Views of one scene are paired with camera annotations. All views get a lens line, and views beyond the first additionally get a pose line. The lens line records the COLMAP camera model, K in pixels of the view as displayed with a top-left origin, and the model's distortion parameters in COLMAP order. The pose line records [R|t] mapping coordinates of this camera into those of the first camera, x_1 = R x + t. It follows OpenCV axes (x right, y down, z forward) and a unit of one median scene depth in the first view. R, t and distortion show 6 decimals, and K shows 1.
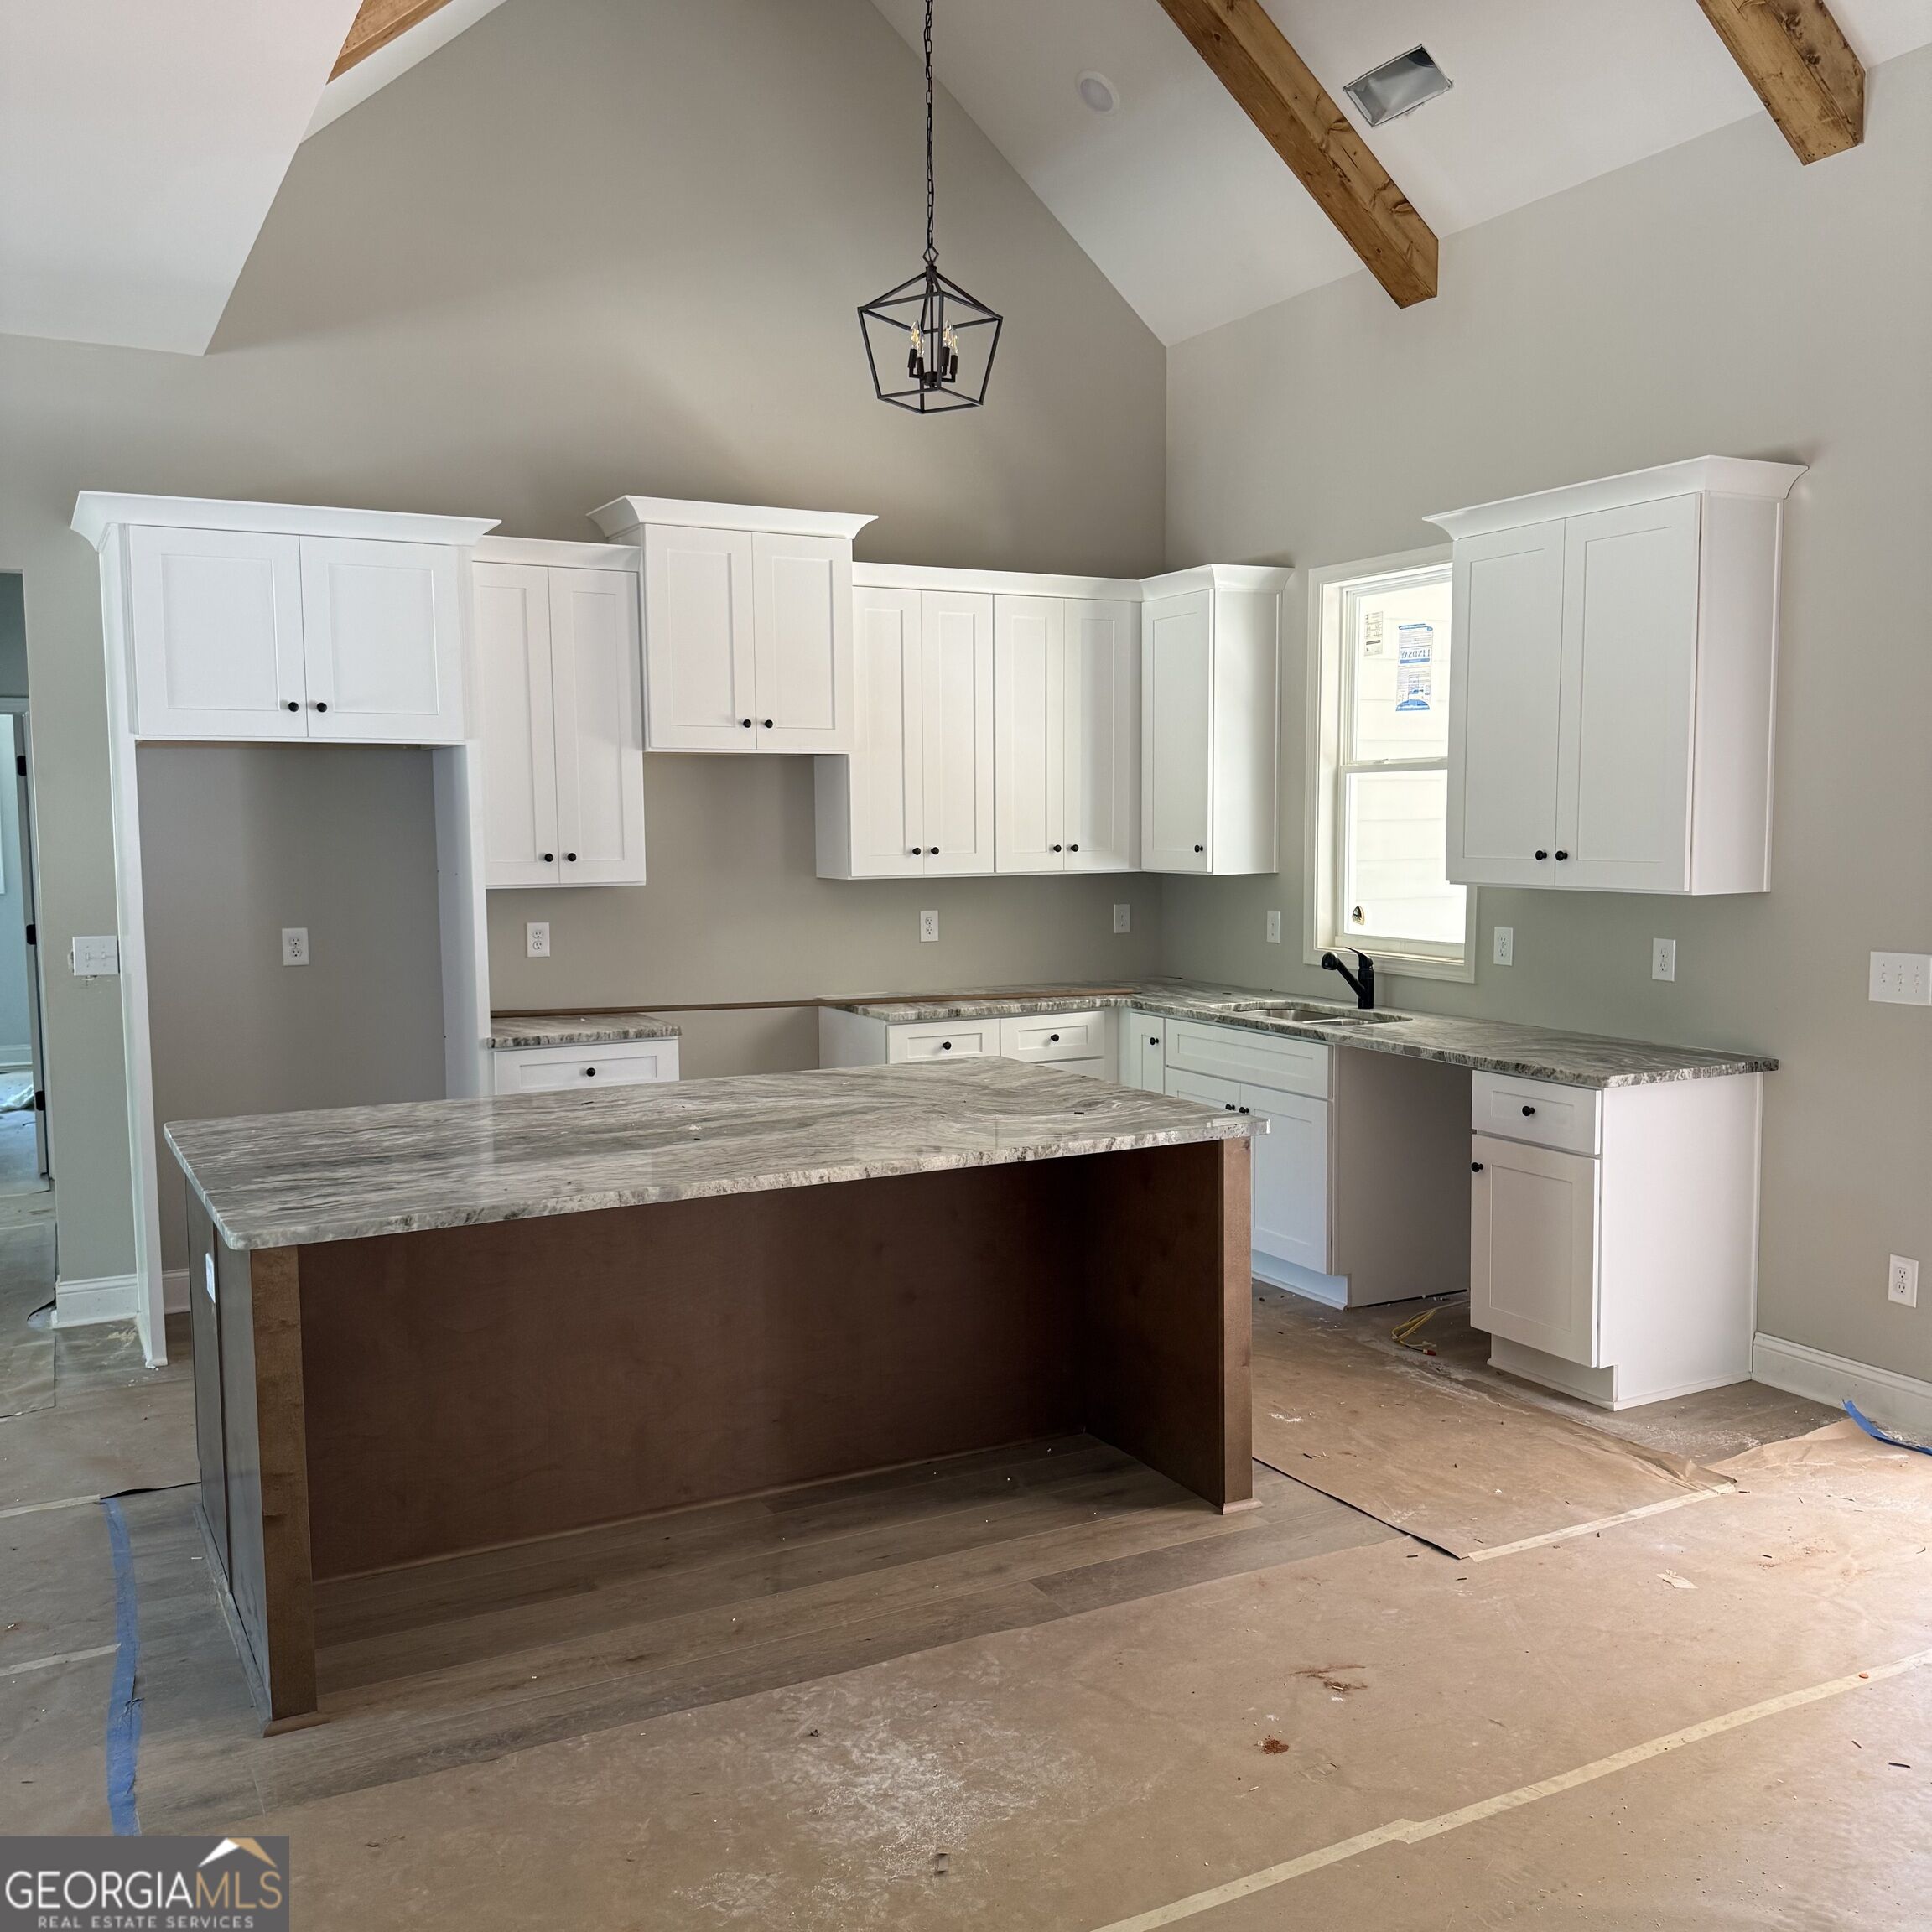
lens RADIAL K [[1864.0, 0, 965.8], [0, 1864.0, 977.3], [0, 0, 1]] dist [0.041632, 0.000000]
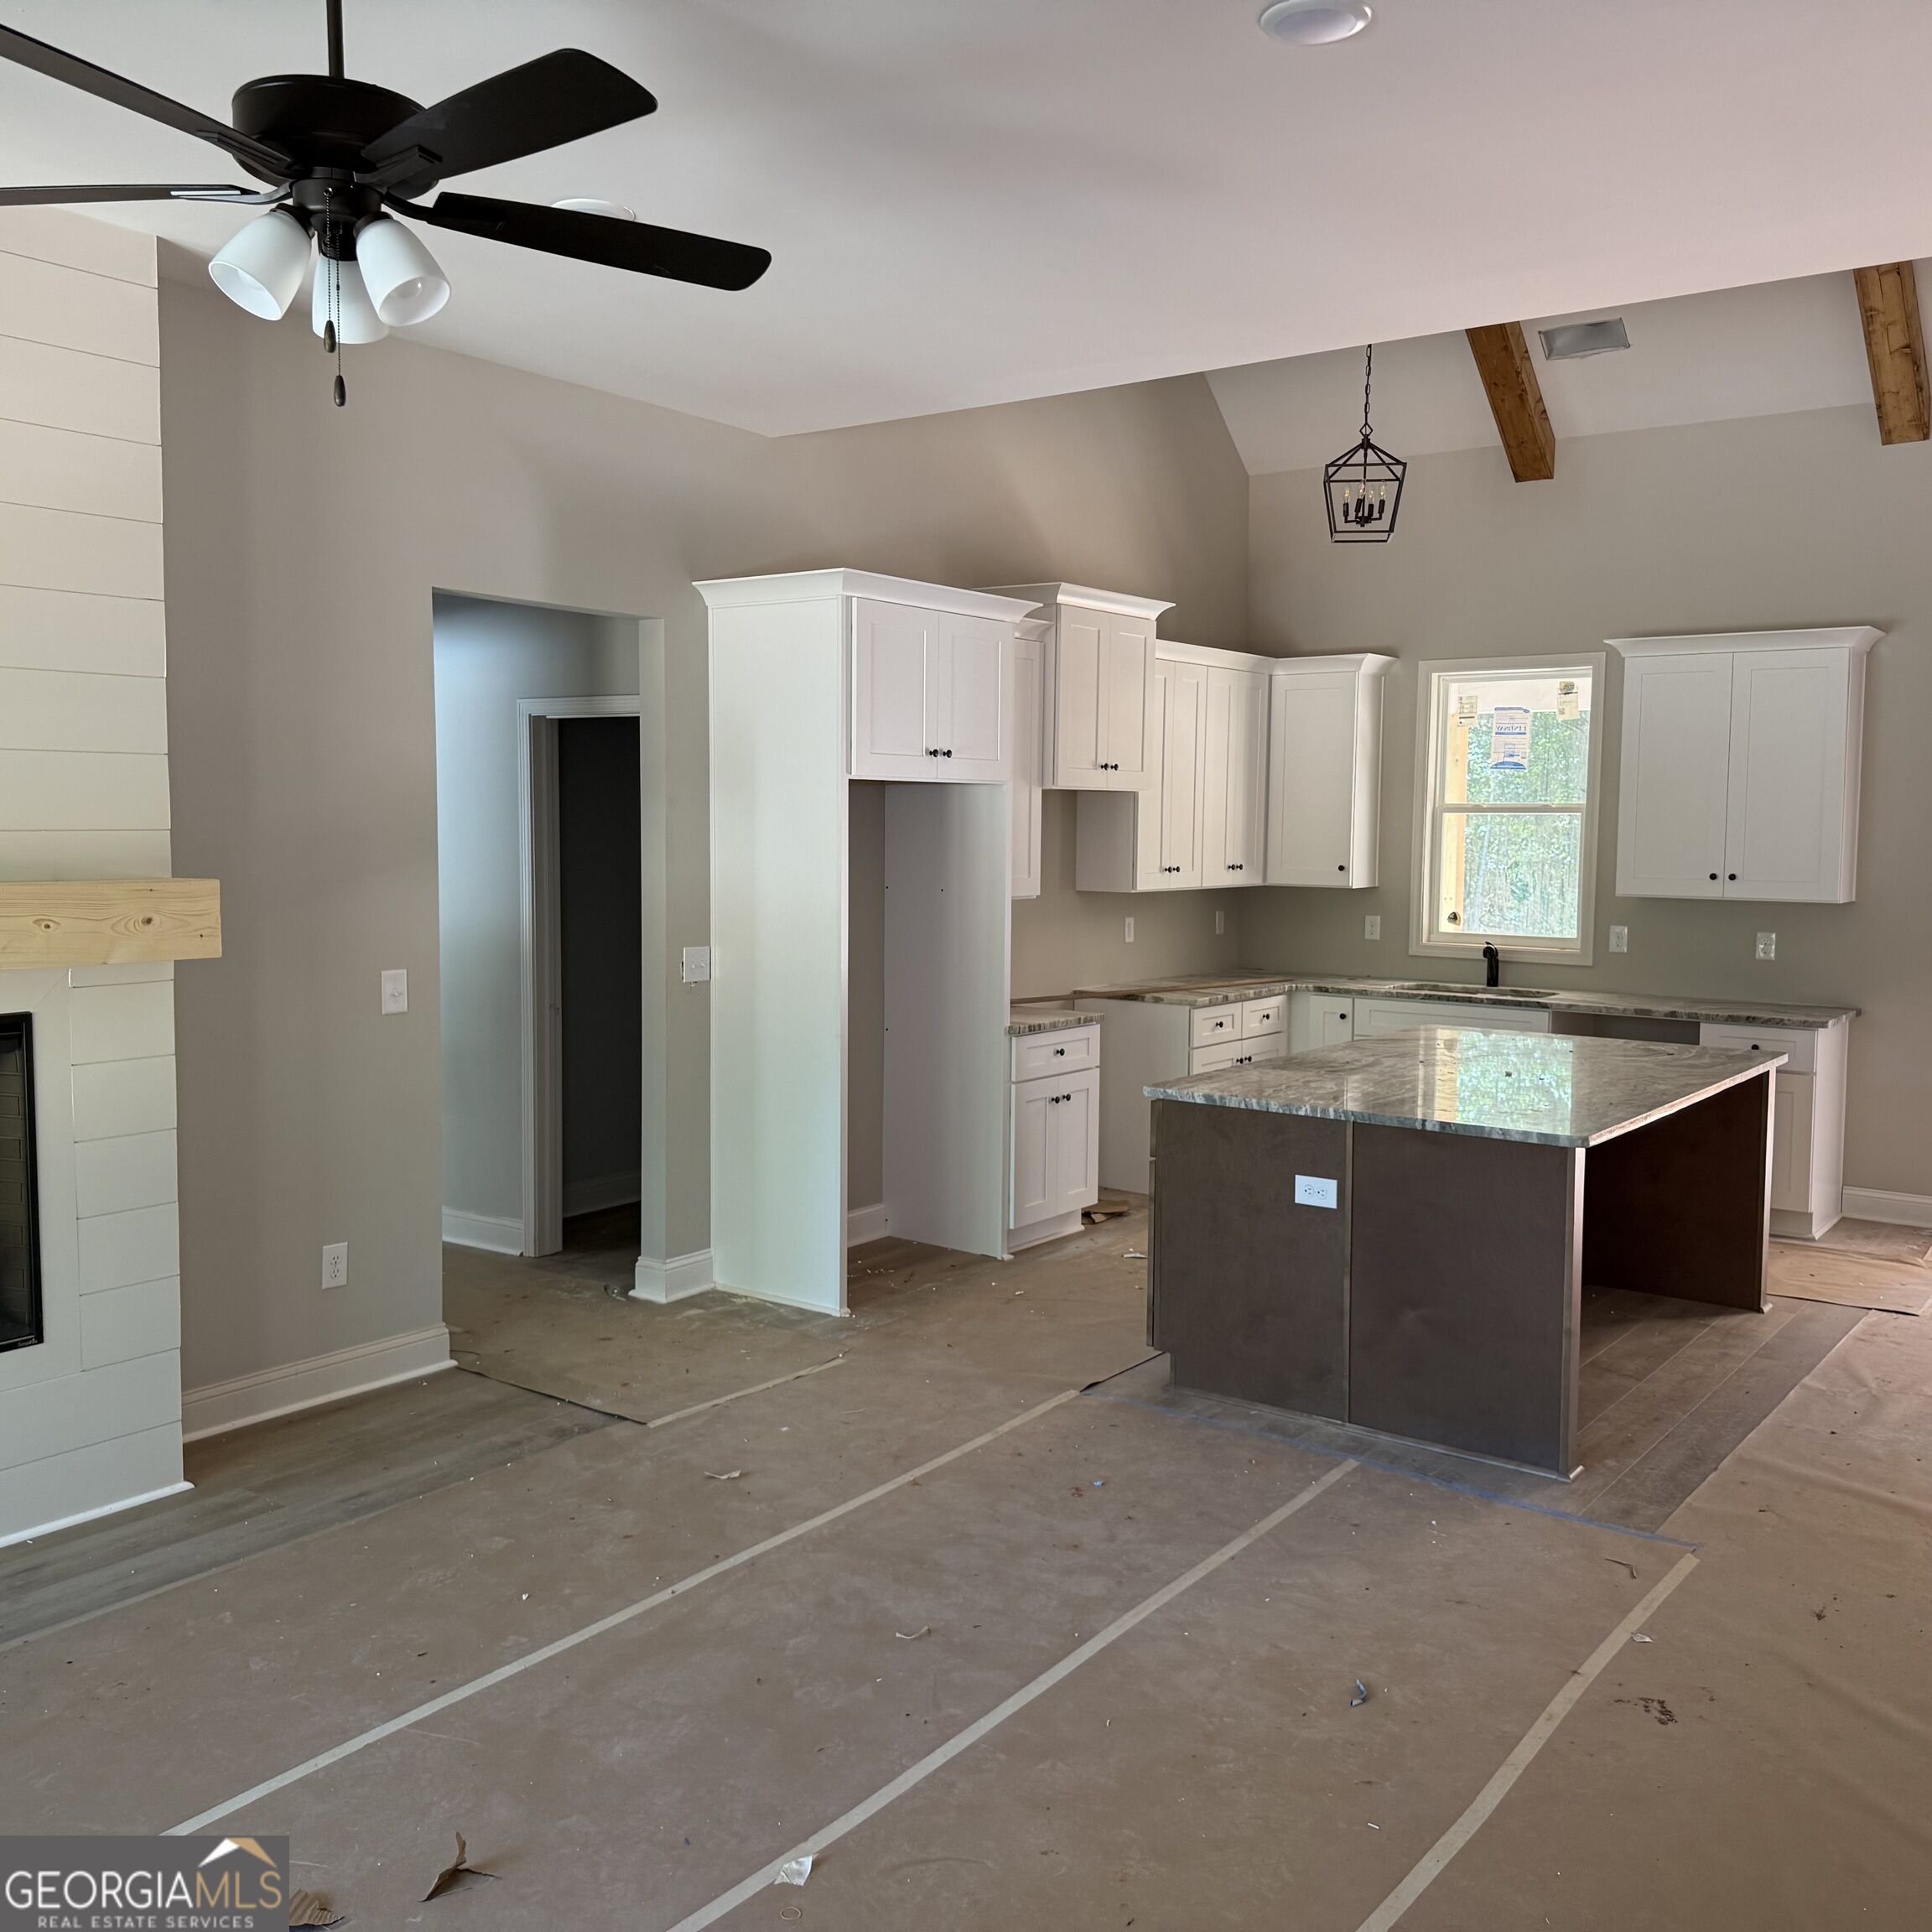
lens RADIAL K [[1864.0, 0, 962.5], [0, 1864.0, 952.4], [0, 0, 1]] dist [0.041632, 0.000000]
pose [[0.898809, -0.016585, 0.438027, -0.766850], [0.022927, 0.999695, -0.009194, -0.004685], [-0.437741, 0.018306, 0.898915, -0.063970]]
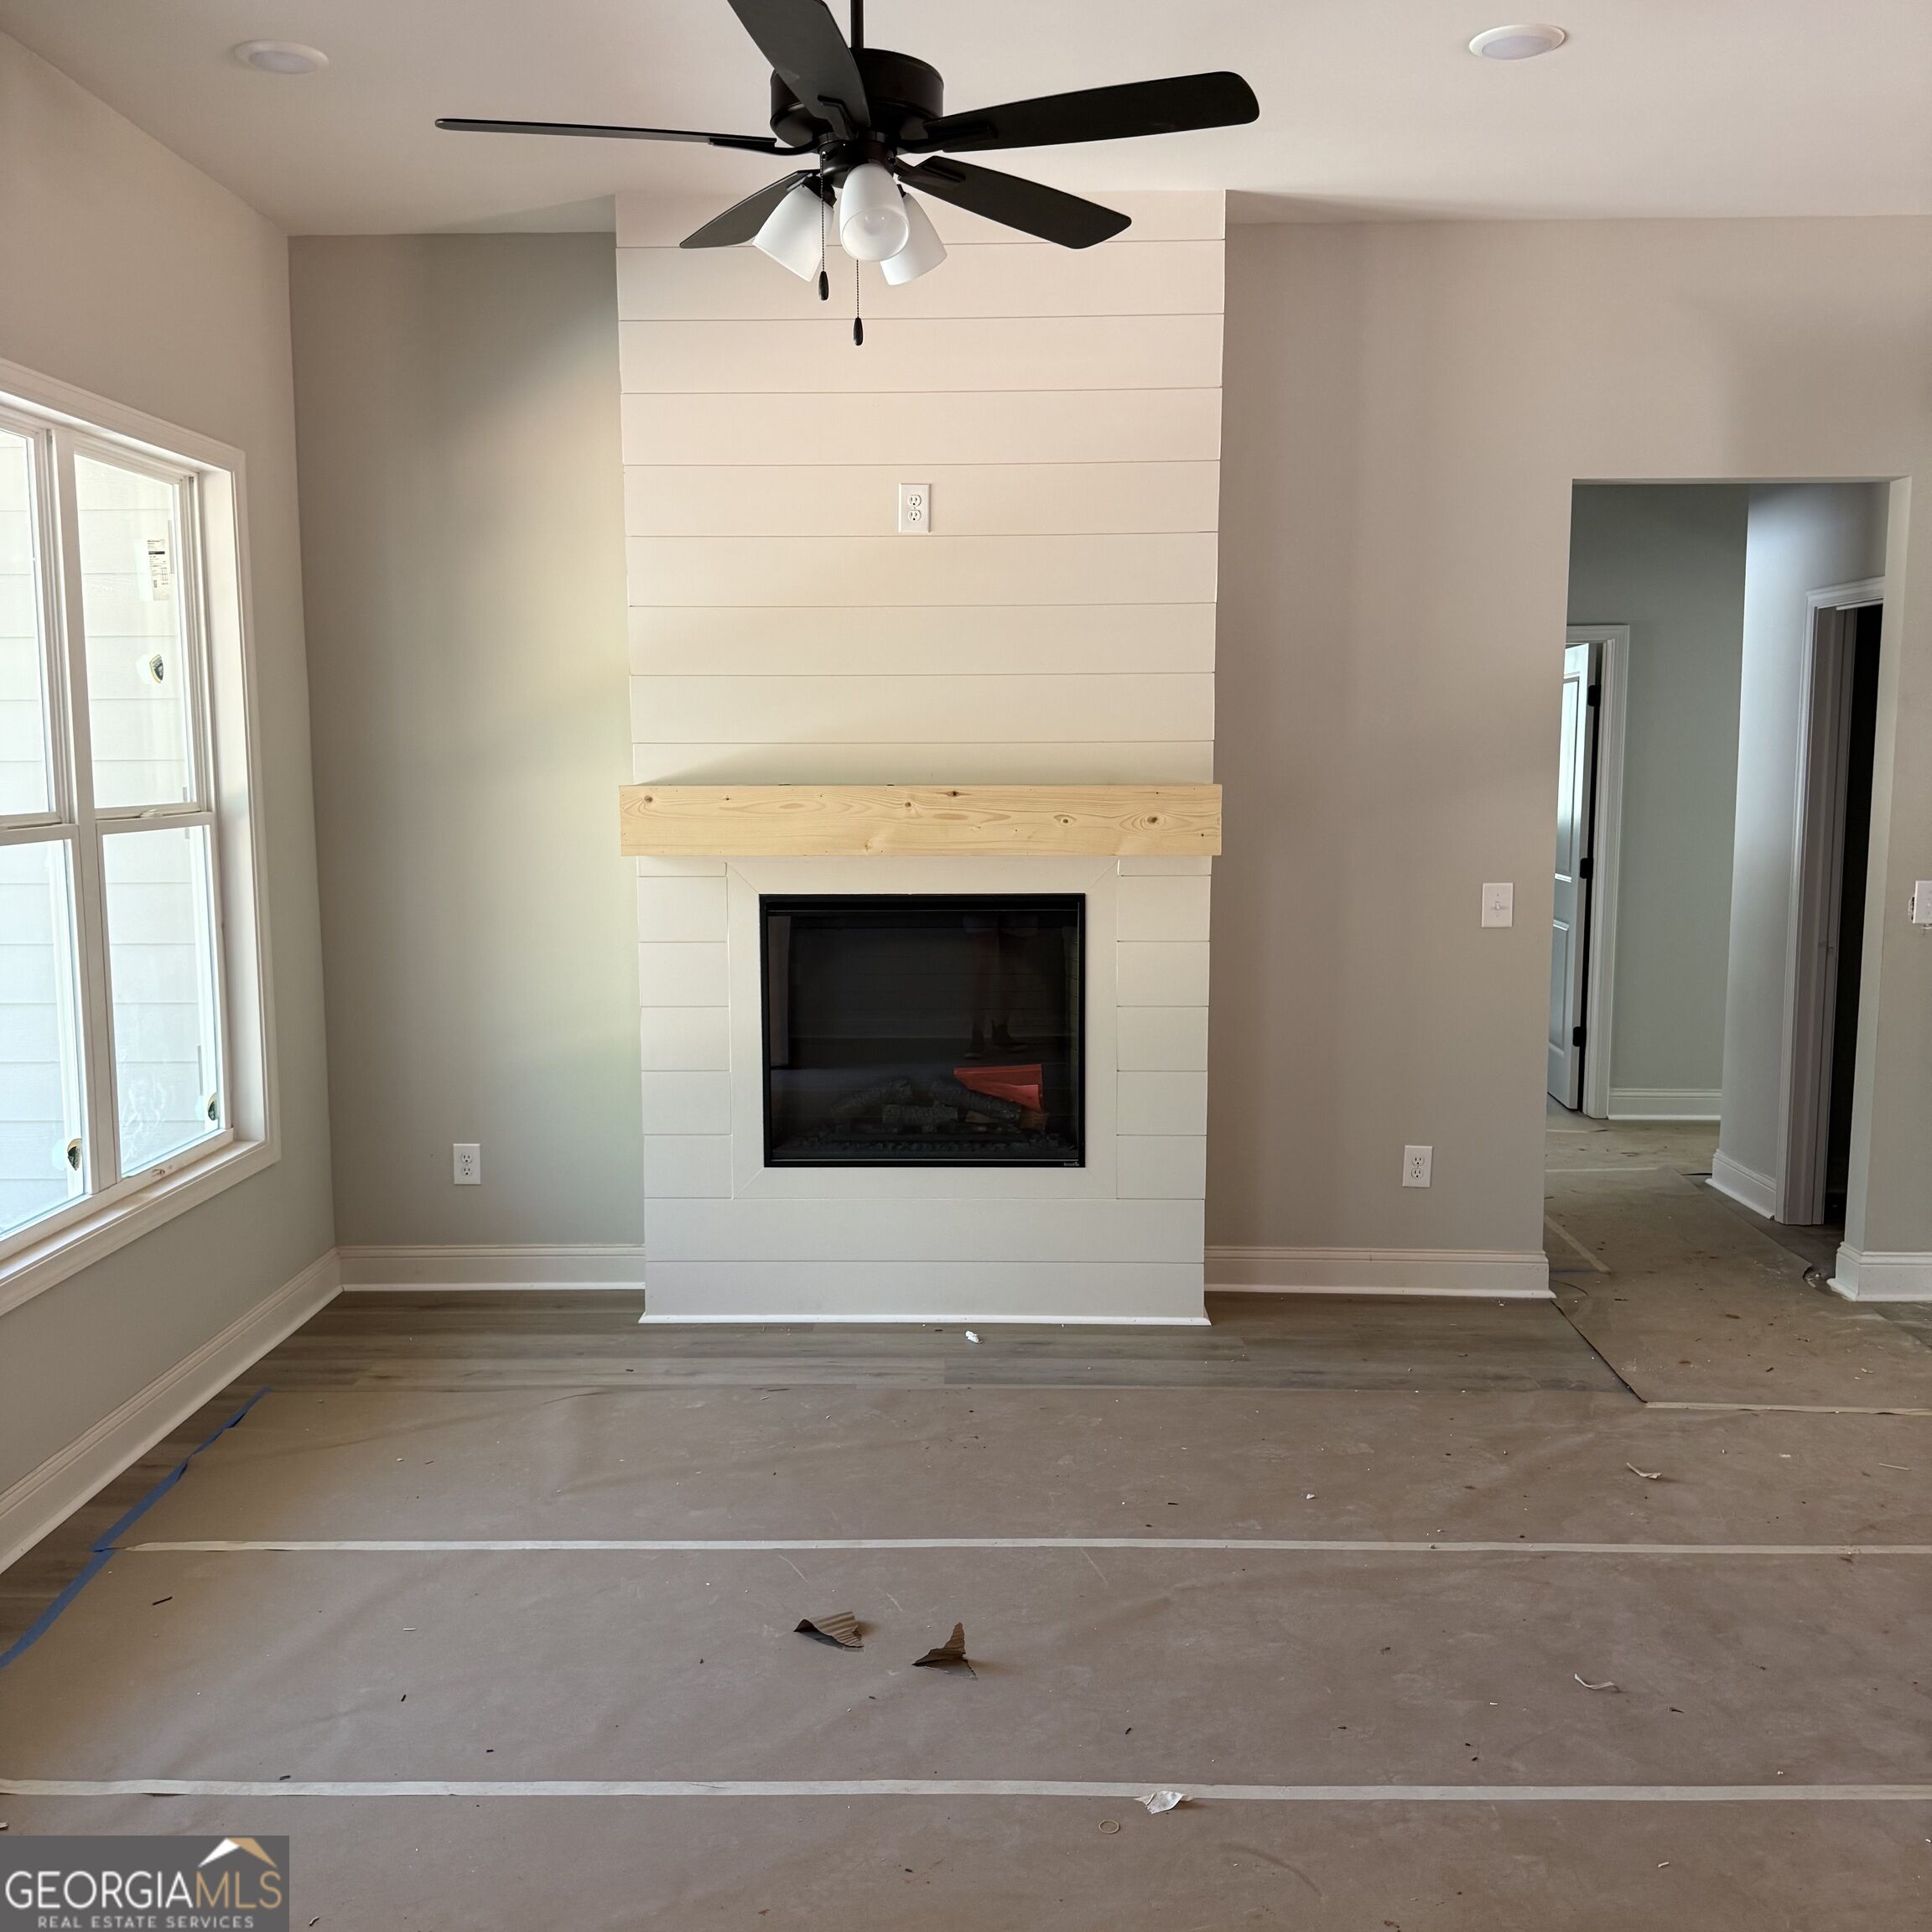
lens RADIAL K [[1864.0, 0, 1011.3], [0, 1864.0, 953.1], [0, 0, 1]] dist [0.041632, 0.000000]
pose [[0.888985, 0.076155, -0.451560, -0.426041], [-0.062714, 0.997031, 0.044684, -0.004704], [0.453623, -0.011404, 0.891121, -0.040838]]
